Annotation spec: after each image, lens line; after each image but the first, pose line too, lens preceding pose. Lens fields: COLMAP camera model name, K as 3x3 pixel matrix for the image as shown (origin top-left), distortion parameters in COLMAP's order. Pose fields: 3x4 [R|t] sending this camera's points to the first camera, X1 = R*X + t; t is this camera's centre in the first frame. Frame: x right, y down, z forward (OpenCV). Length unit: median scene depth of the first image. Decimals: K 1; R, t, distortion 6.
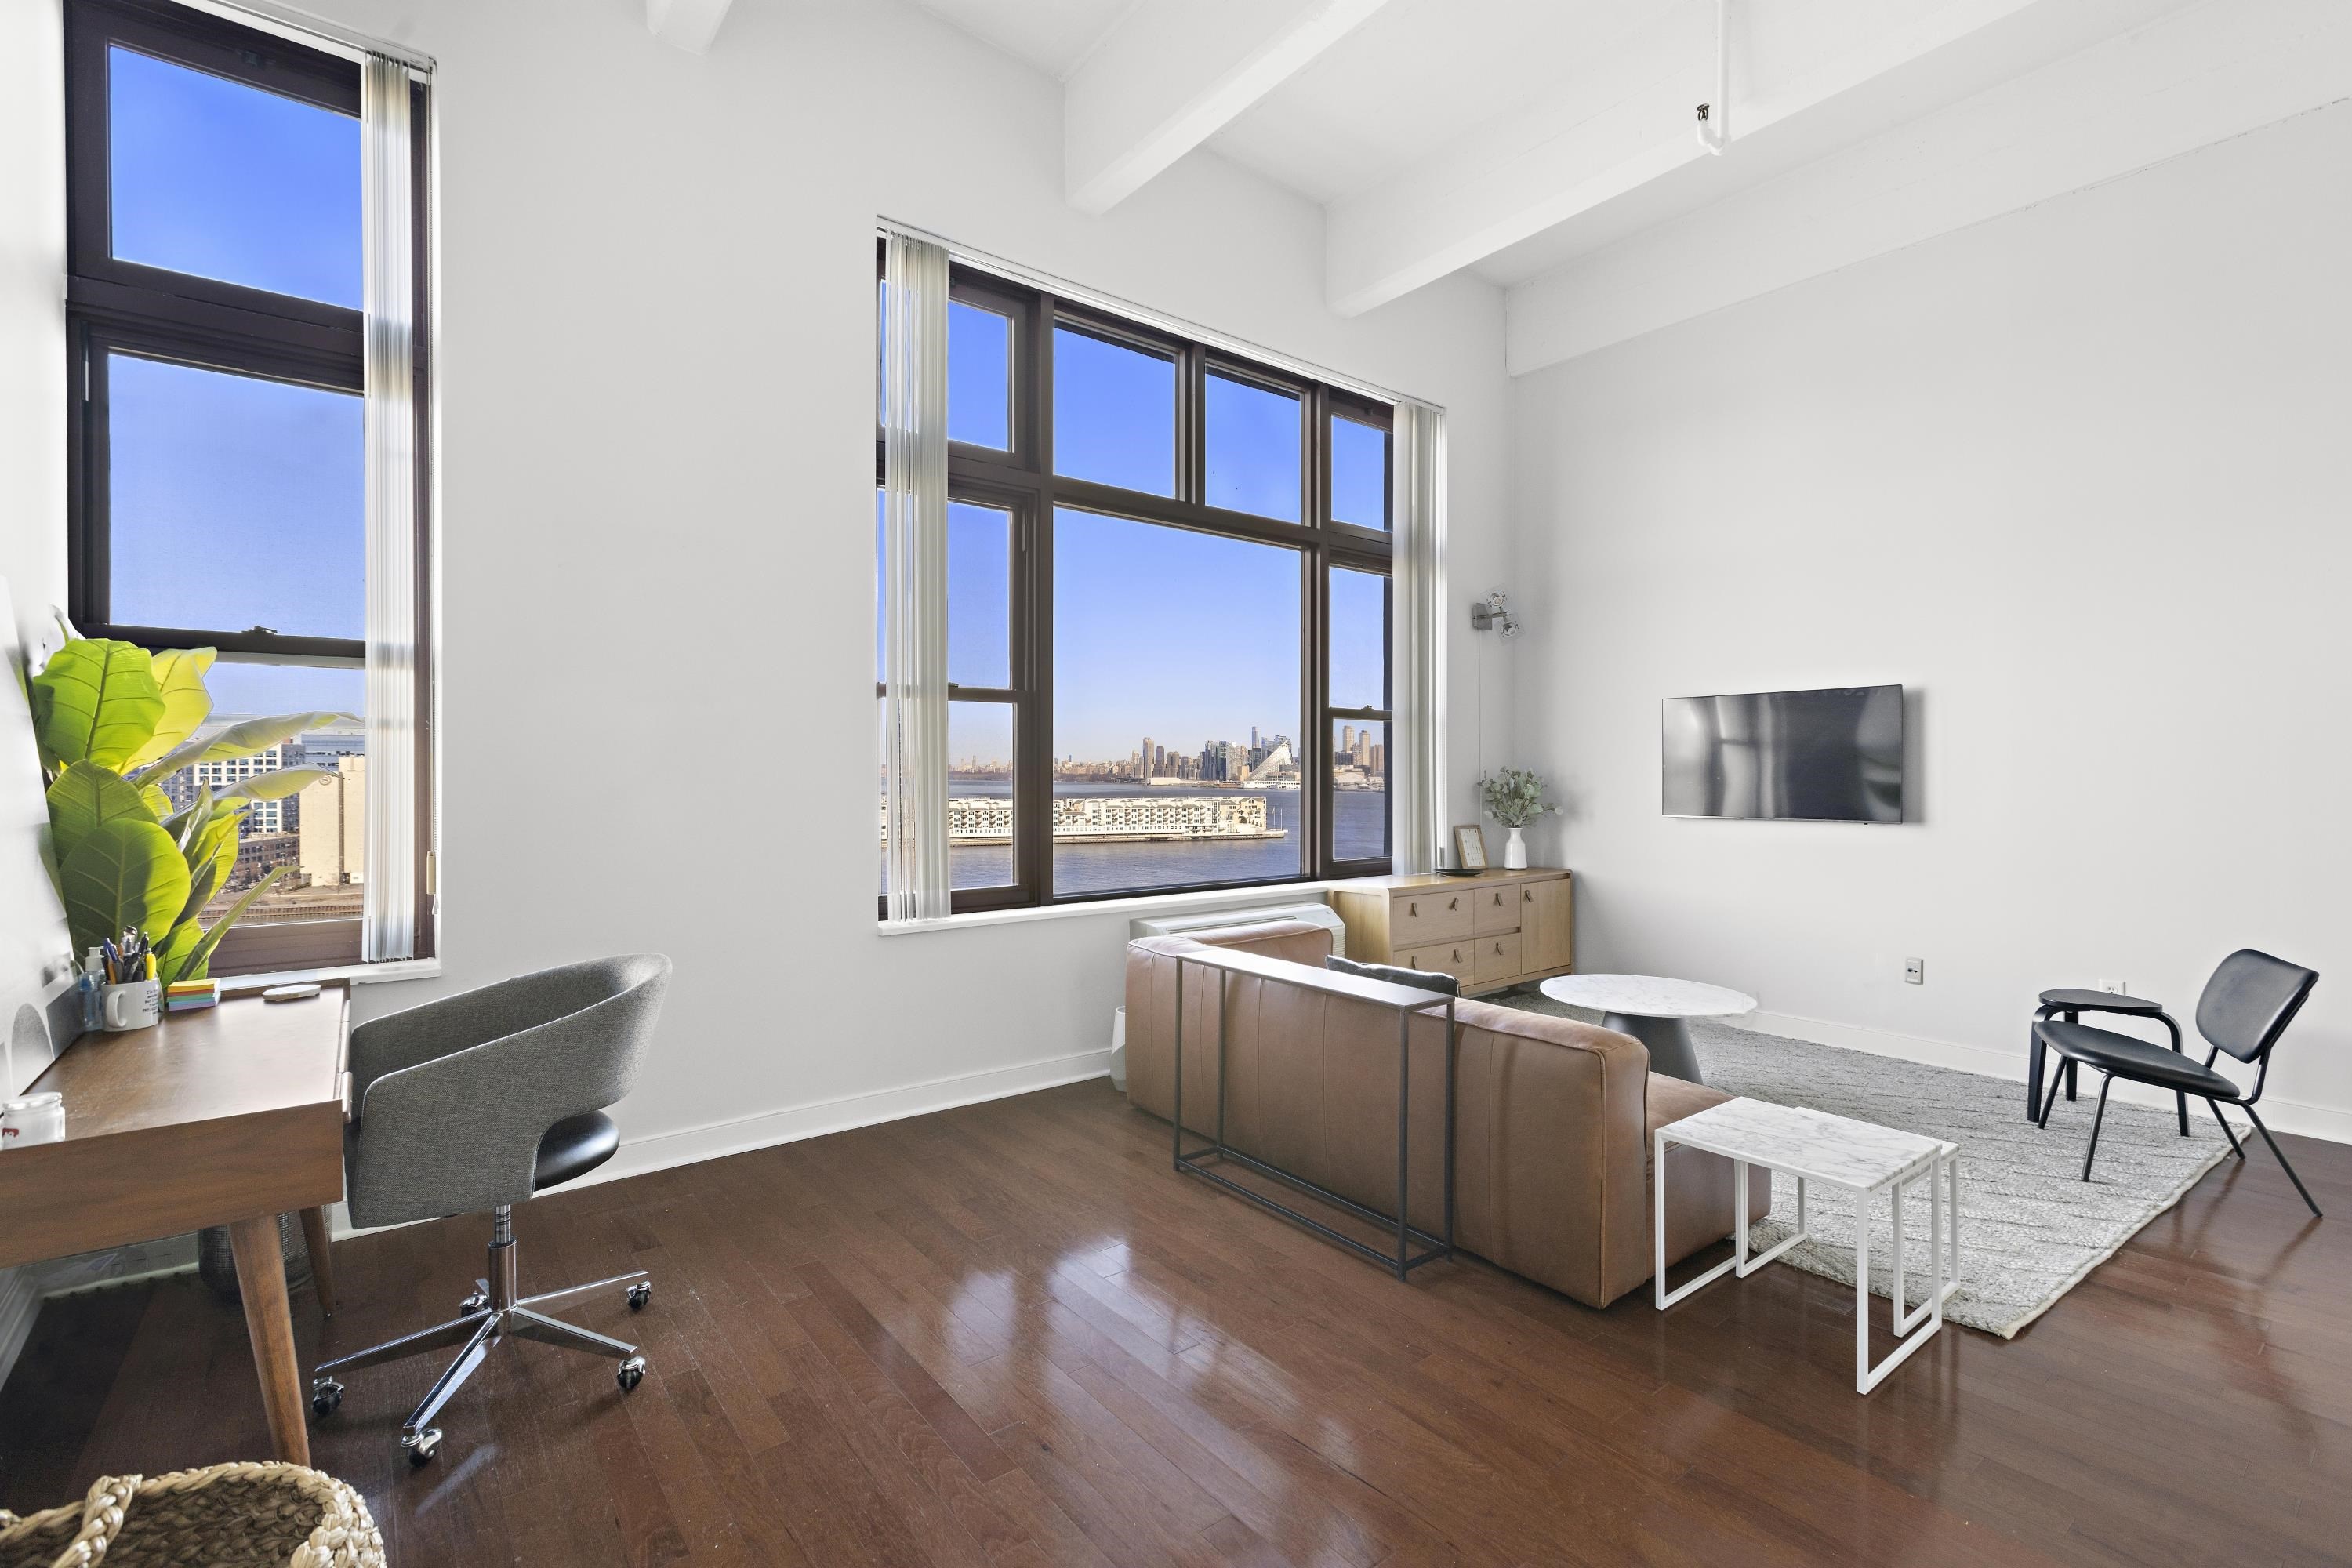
lens RADIAL K [[1049.6, 0, 1175.4], [0, 1049.6, 773.1], [0, 0, 1]] dist [0.003890, -0.002246]
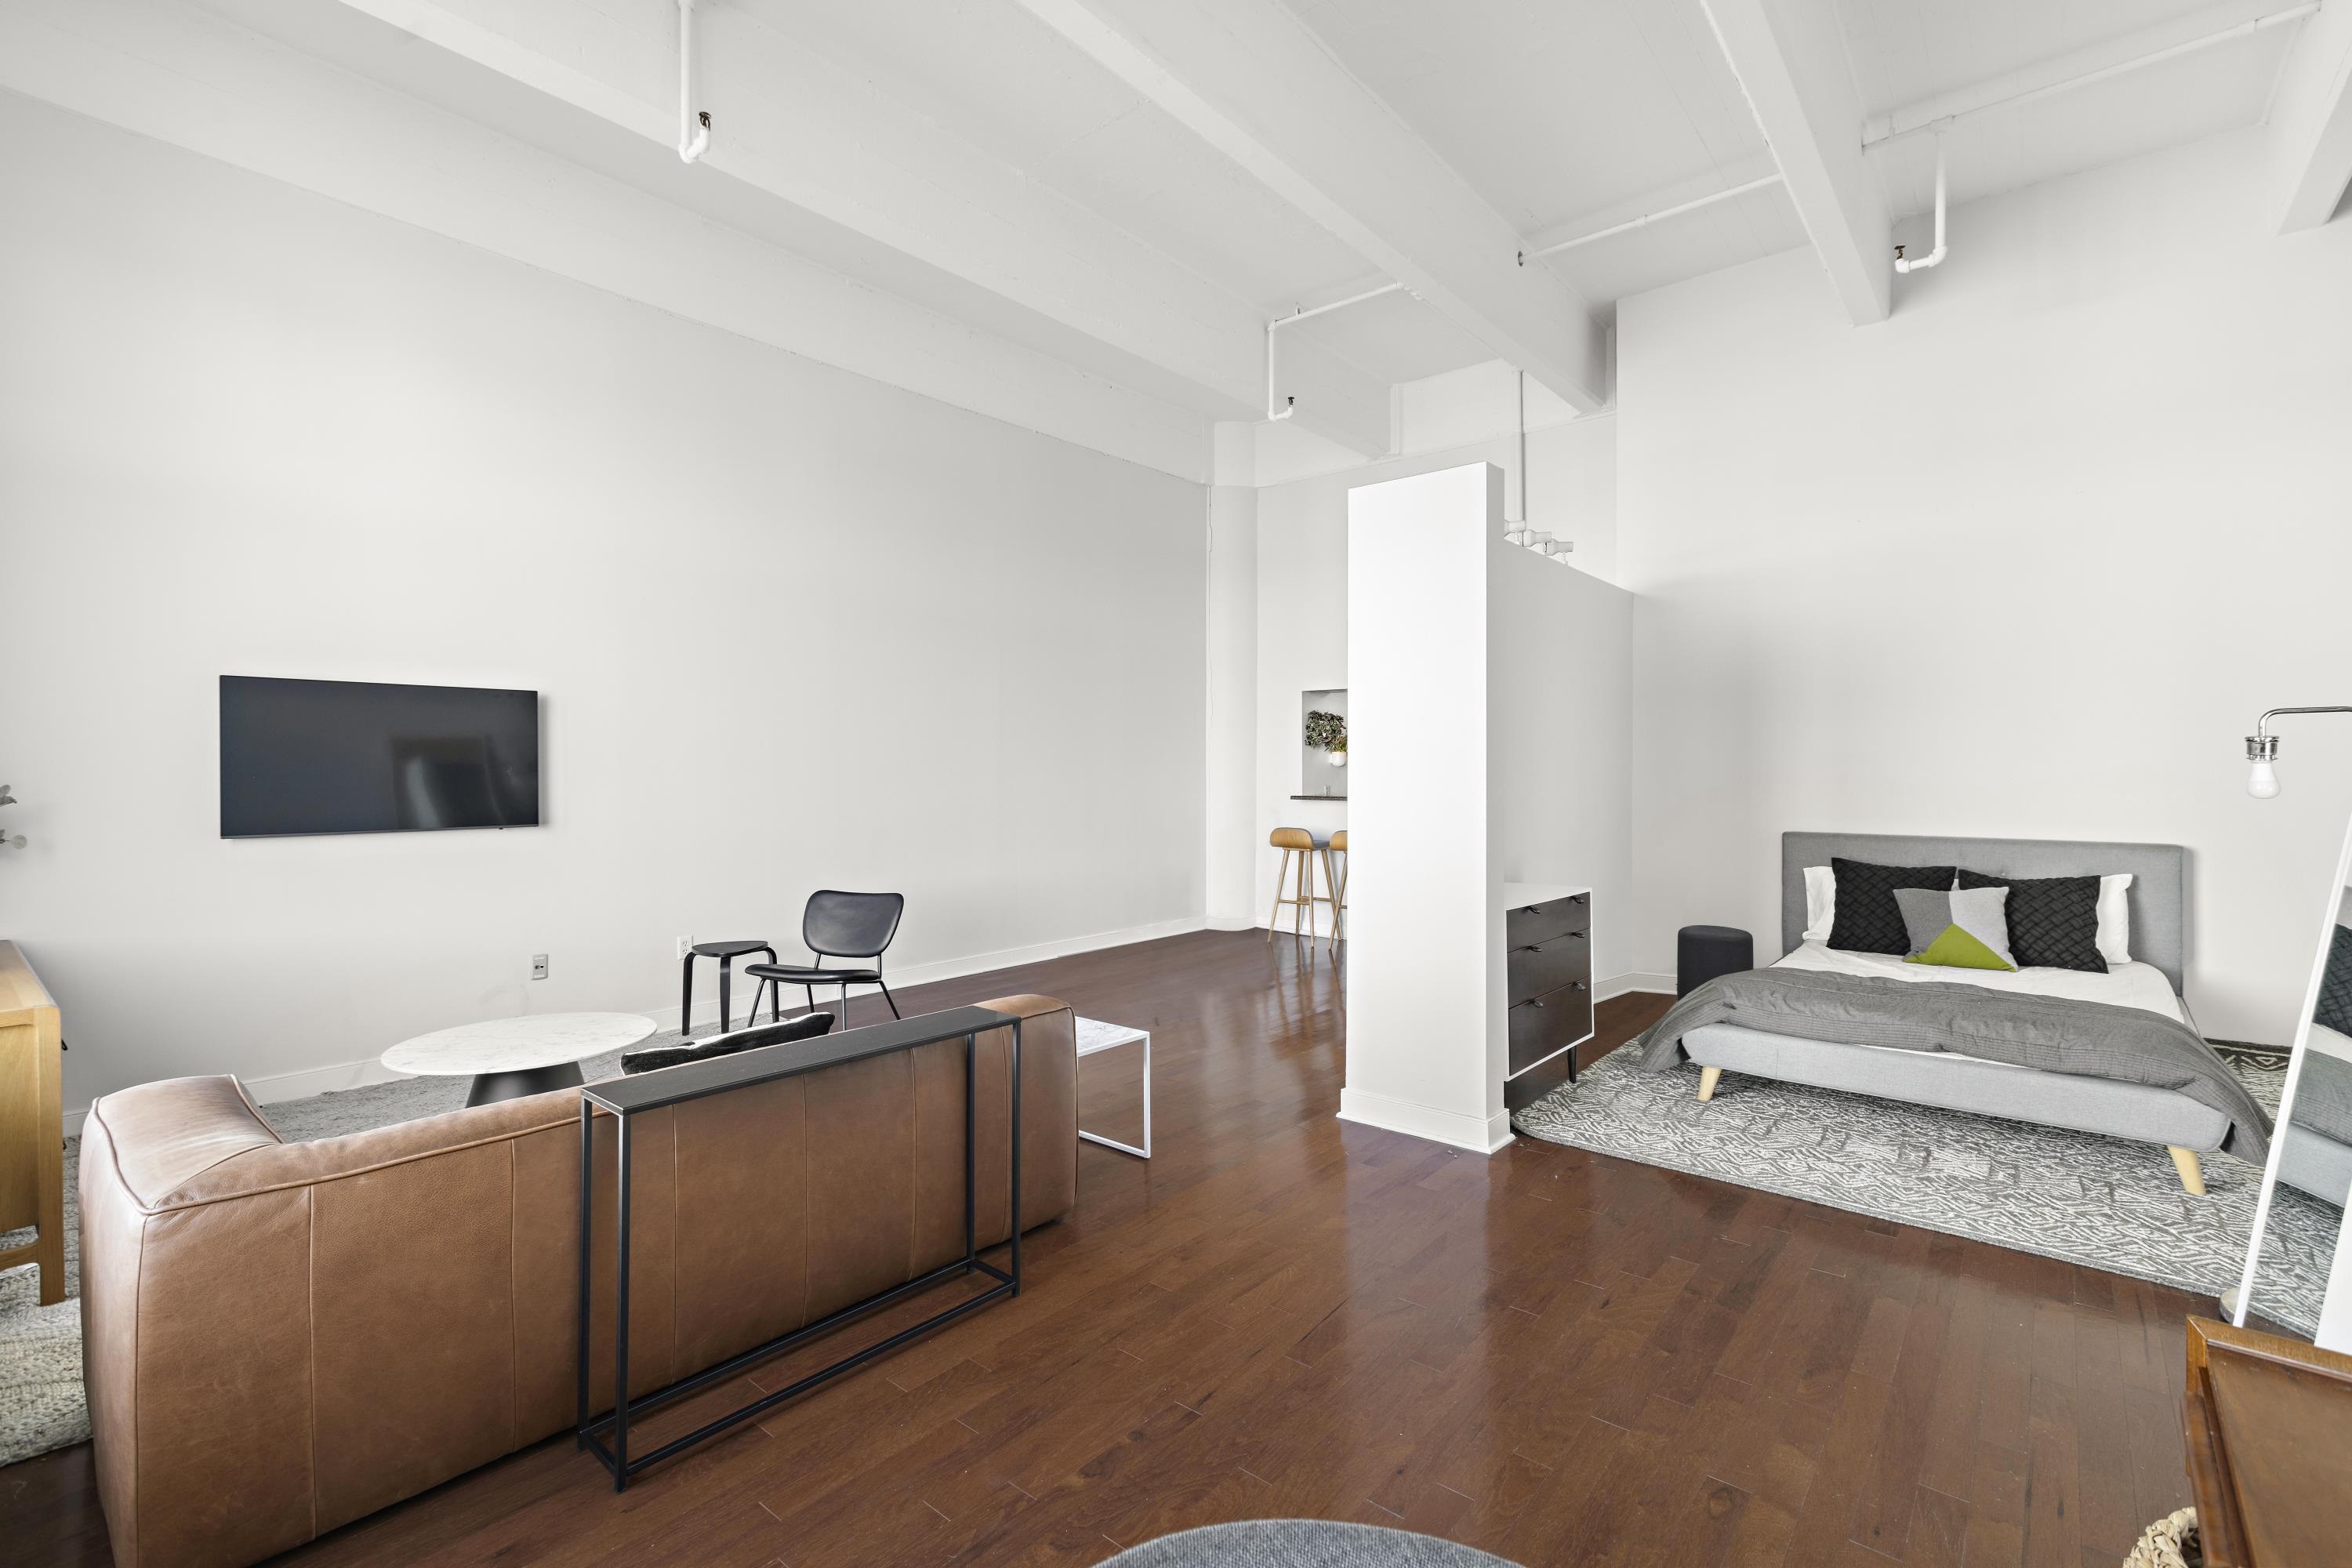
lens RADIAL K [[1049.6, 0, 1179.4], [0, 1049.6, 771.1], [0, 0, 1]] dist [0.003890, -0.002246]
pose [[-0.209779, -0.001250, 0.977748, -0.410700], [-0.000988, 0.999999, 0.001066, -0.006984], [-0.977748, -0.000743, -0.209780, 0.551940]]
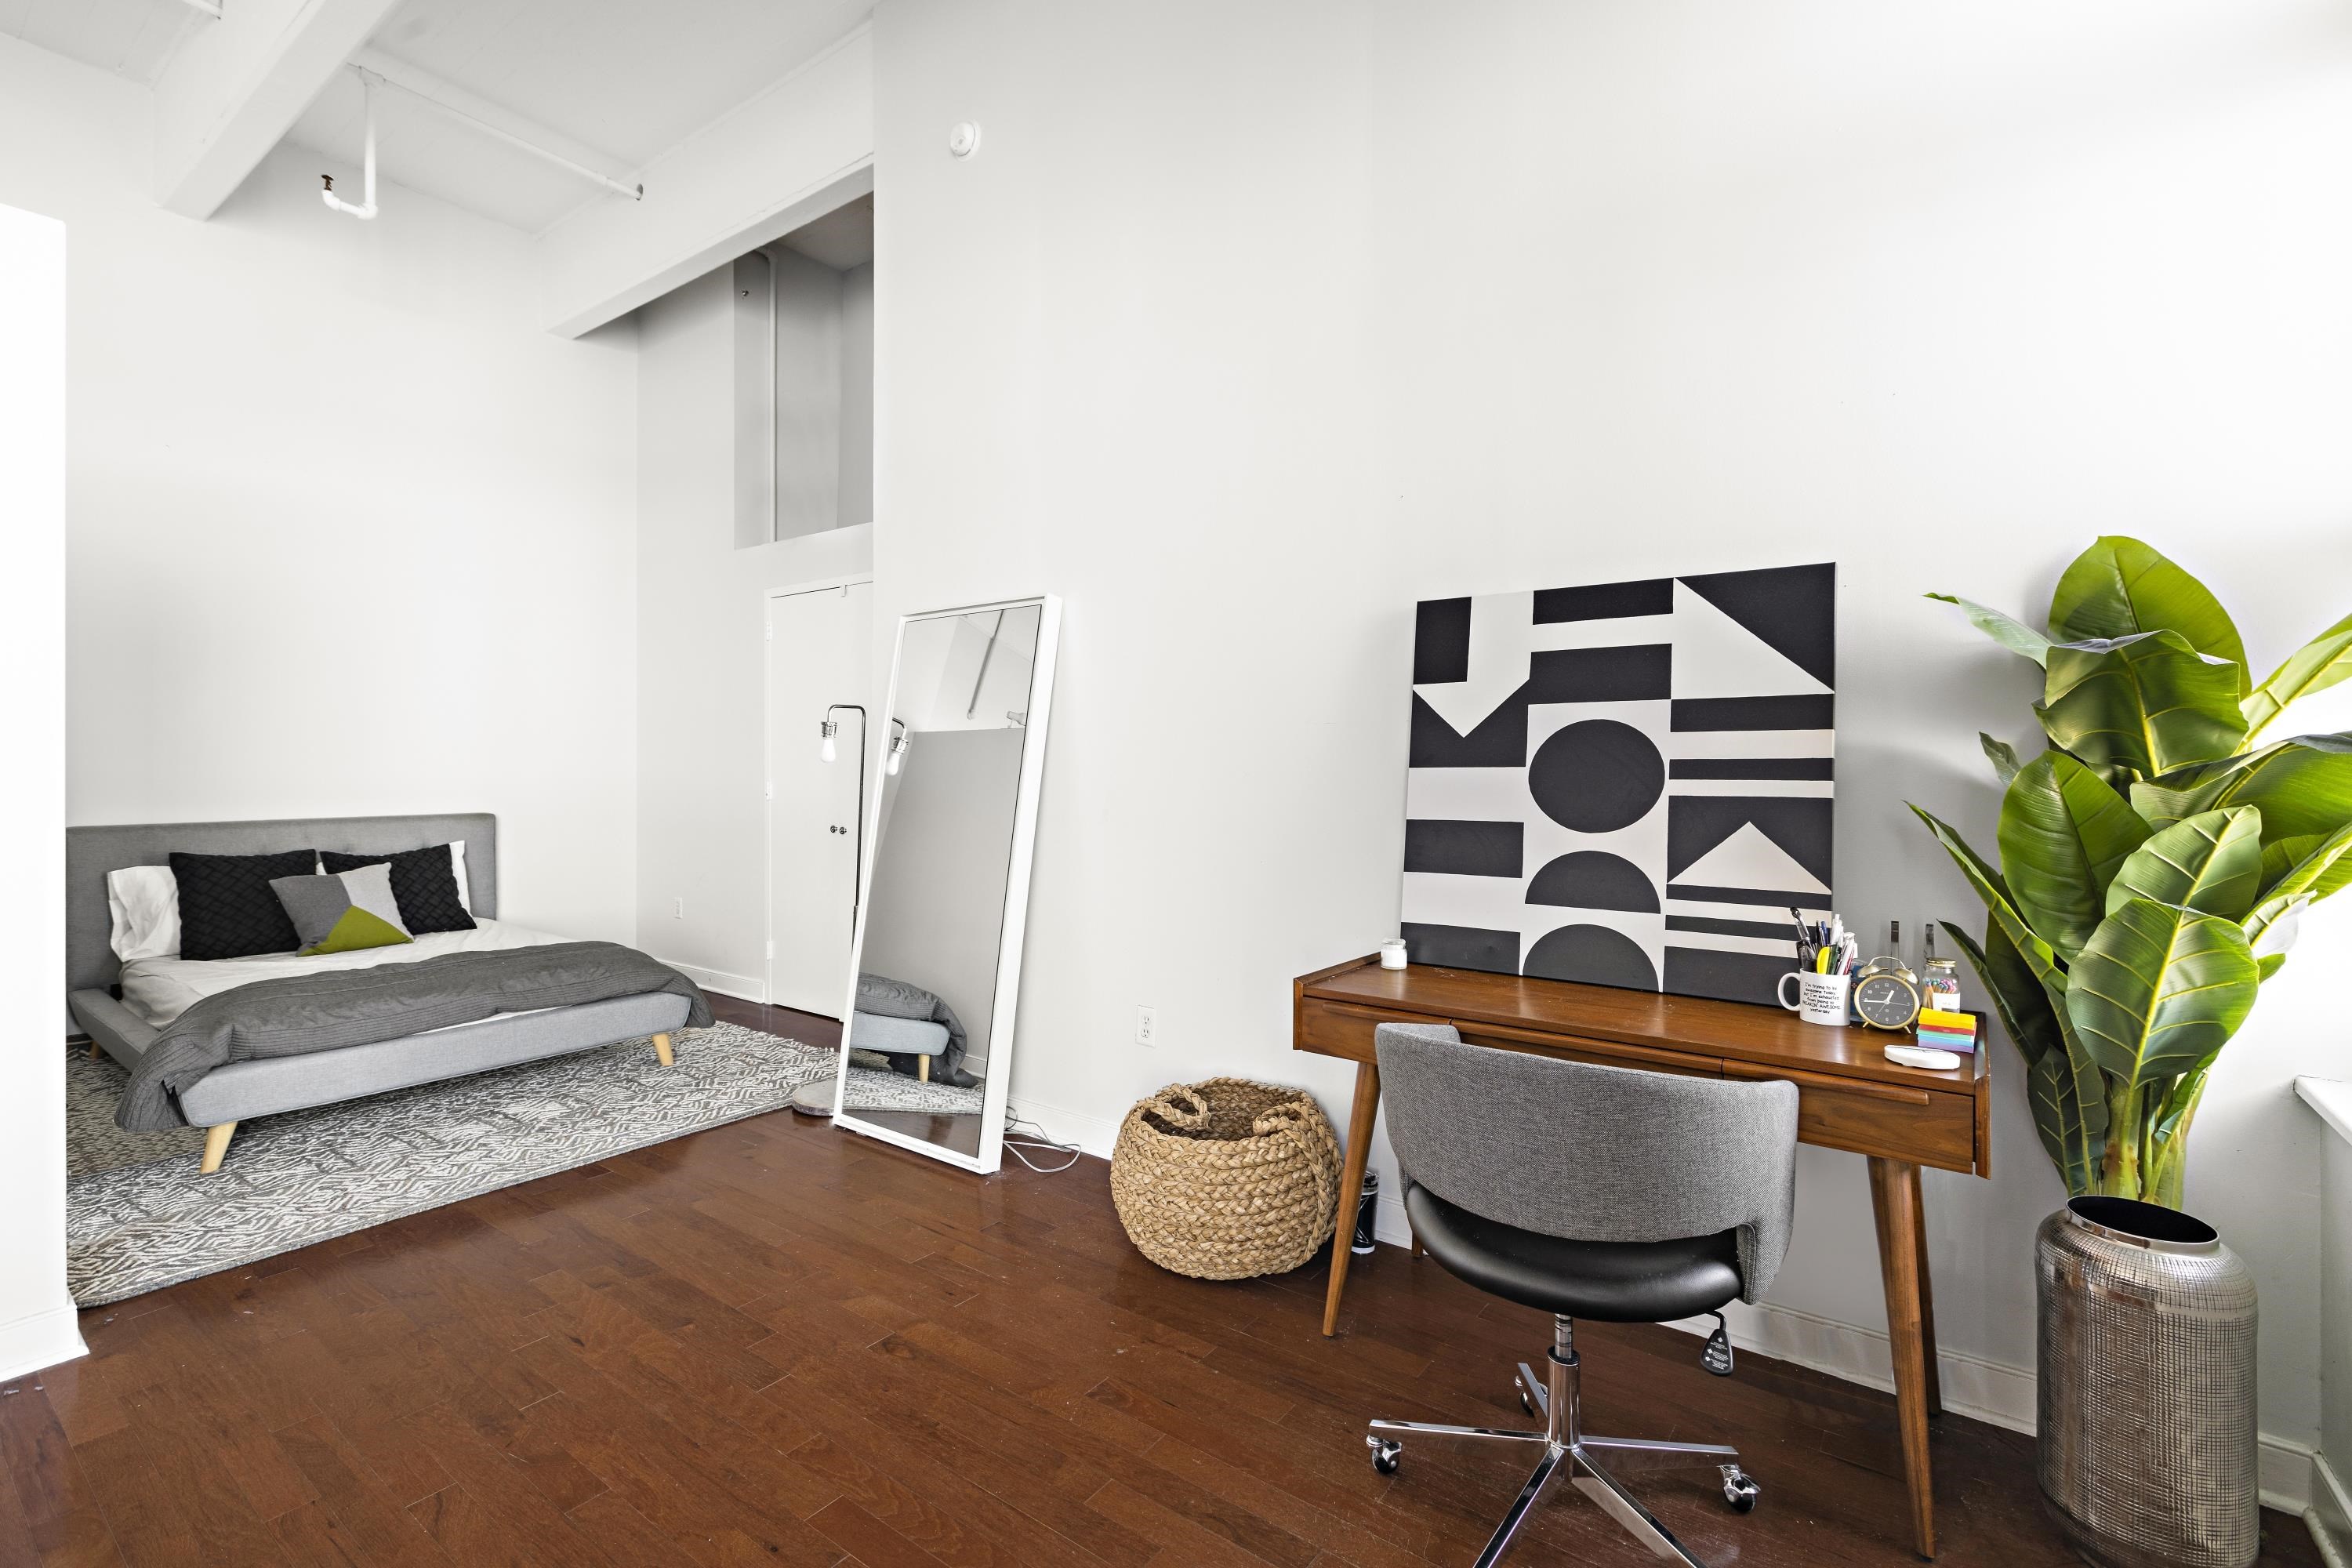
lens RADIAL K [[1049.6, 0, 1179.4], [0, 1049.6, 765.5], [0, 0, 1]] dist [0.003890, -0.002246]
pose [[-0.963080, 0.000332, -0.269216, -0.082490], [-0.000668, 0.999993, 0.003622, 0.004842], [0.269216, 0.003668, -0.963073, 0.742171]]
